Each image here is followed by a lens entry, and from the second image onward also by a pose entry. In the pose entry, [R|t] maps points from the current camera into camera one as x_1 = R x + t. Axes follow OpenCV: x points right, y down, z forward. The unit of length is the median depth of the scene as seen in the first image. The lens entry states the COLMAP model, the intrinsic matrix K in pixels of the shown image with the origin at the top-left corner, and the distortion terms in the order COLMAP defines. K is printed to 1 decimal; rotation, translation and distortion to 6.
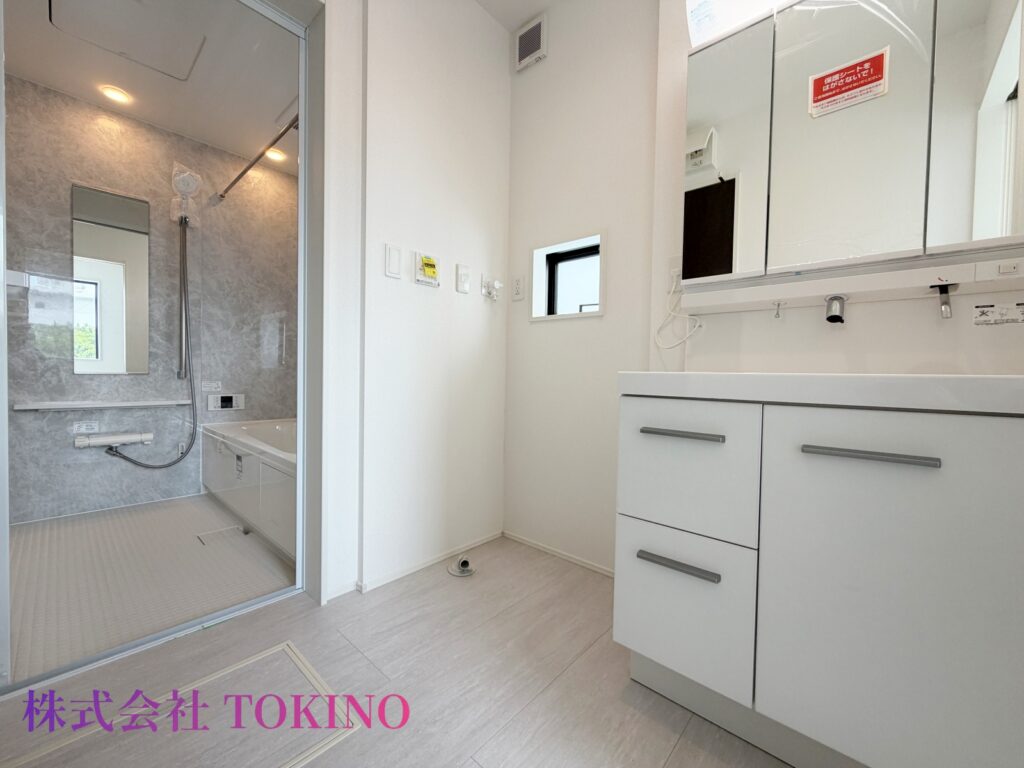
lens RADIAL K [[411.2, 0, 512.0], [0, 411.2, 384.0], [0, 0, 1]] dist [0.000745, 0.000101]
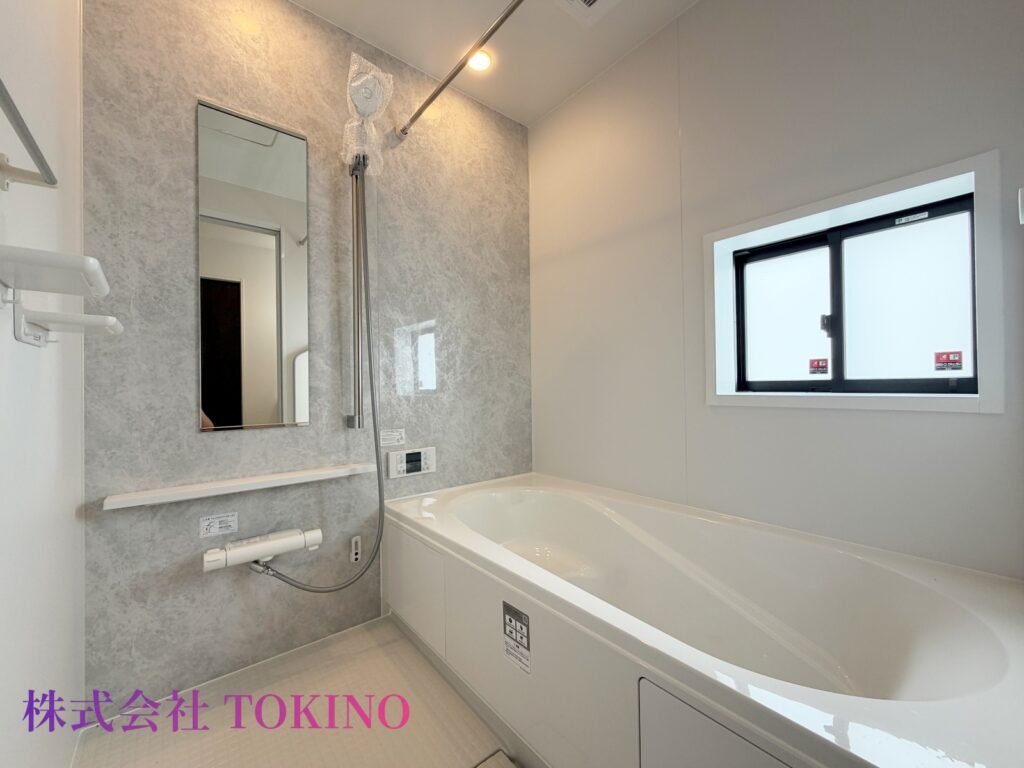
lens RADIAL K [[411.2, 0, 512.0], [0, 411.2, 384.0], [0, 0, 1]] dist [0.000745, 0.000101]
pose [[0.988800, -0.029236, -0.146357, -0.501961], [0.025242, 0.999259, -0.029073, -0.056956], [0.147098, 0.025053, 0.988805, 0.452939]]
